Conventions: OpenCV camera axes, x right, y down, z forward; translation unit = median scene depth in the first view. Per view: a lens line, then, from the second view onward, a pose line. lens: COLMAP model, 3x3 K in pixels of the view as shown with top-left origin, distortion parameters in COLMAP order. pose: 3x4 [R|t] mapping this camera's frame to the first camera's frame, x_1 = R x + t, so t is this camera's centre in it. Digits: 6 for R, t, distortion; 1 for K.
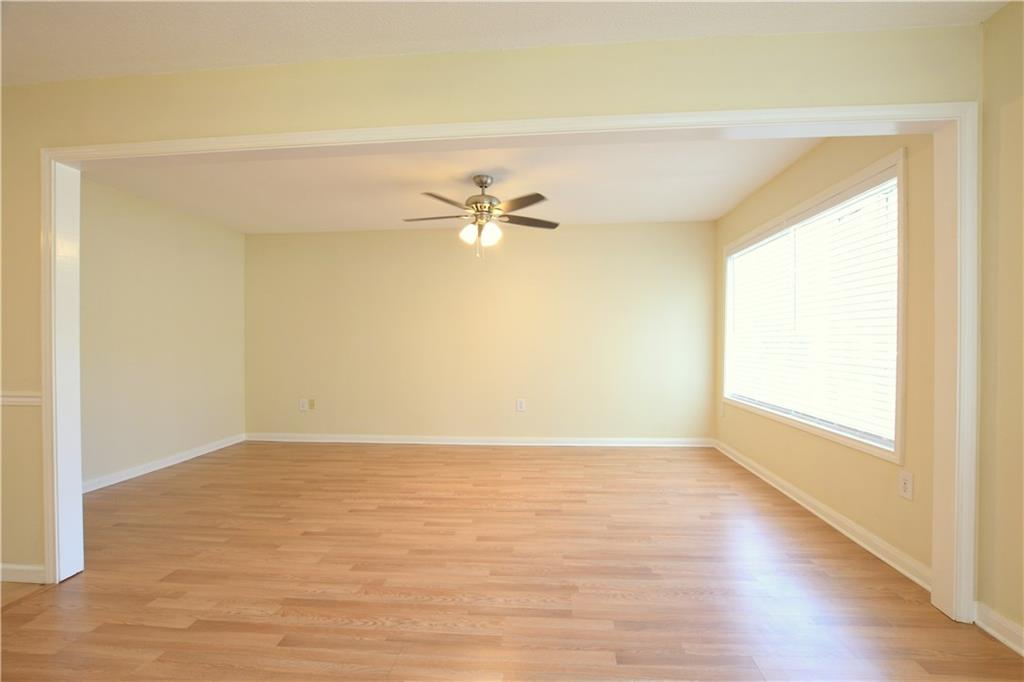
lens RADIAL K [[453.0, 0, 514.8], [0, 453.0, 344.3], [0, 0, 1]] dist [-0.030663, 0.002774]
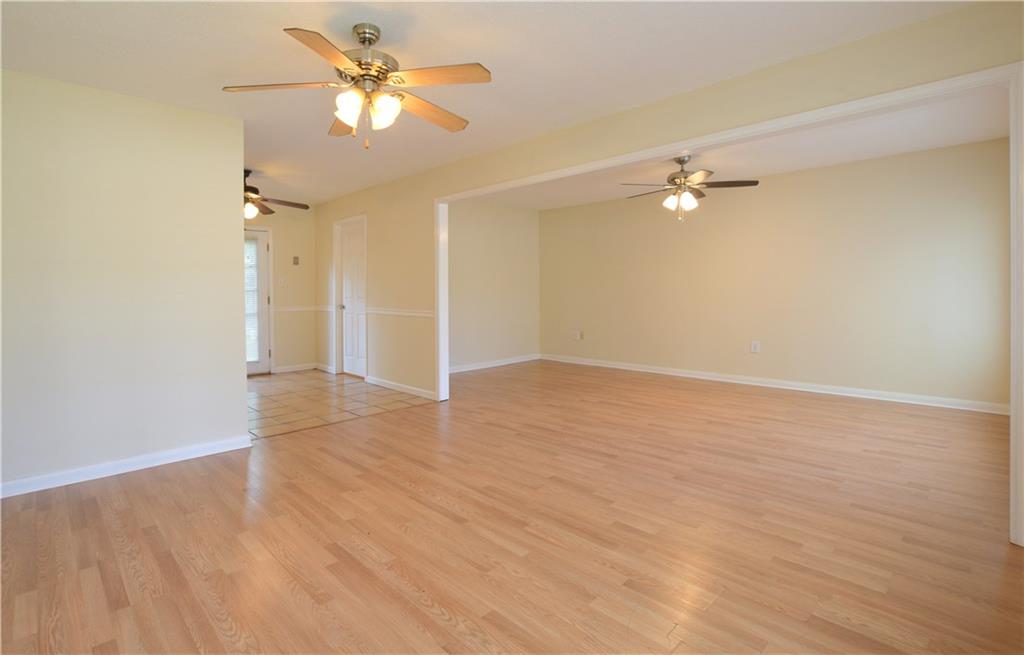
lens RADIAL K [[486.7, 0, 472.7], [0, 486.7, 284.5], [0, 0, 1]] dist [-0.025042, -0.000019]
pose [[0.736179, -0.007947, -0.676740, 0.469816], [0.000042, 0.999932, -0.011696, 0.002816], [0.676787, 0.008582, 0.736129, -0.442042]]
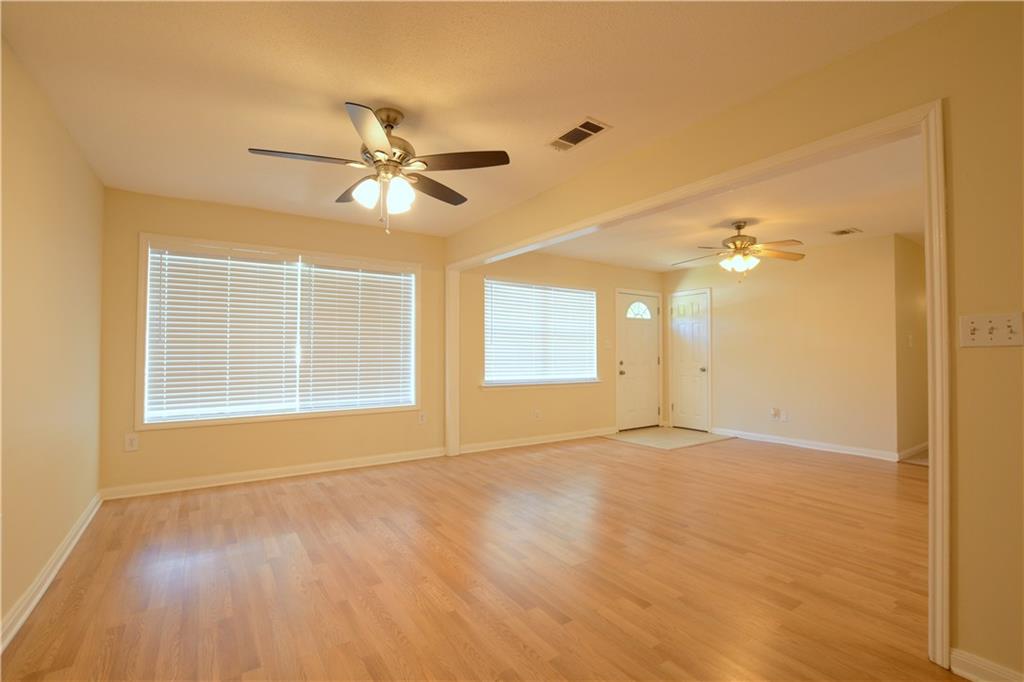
lens RADIAL K [[453.0, 0, 517.4], [0, 453.0, 341.6], [0, 0, 1]] dist [-0.030663, 0.002774]
pose [[-0.635986, 0.024300, 0.771318, -0.811892], [0.008720, 0.999667, -0.024304, -0.002641], [-0.771652, -0.008731, -0.635985, 1.451163]]
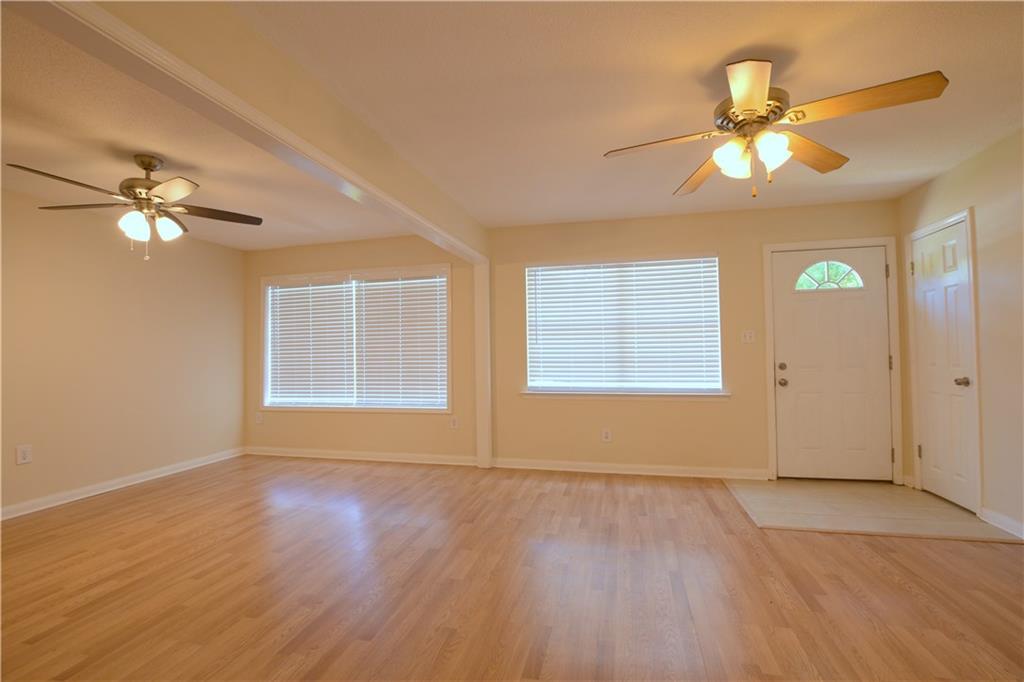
lens RADIAL K [[453.0, 0, 515.7], [0, 453.0, 342.5], [0, 0, 1]] dist [-0.030663, 0.002774]
pose [[0.151000, 0.023509, 0.988254, -0.856102], [0.023362, 0.999353, -0.027343, -0.000347], [-0.988258, 0.027216, 0.150353, 0.257980]]
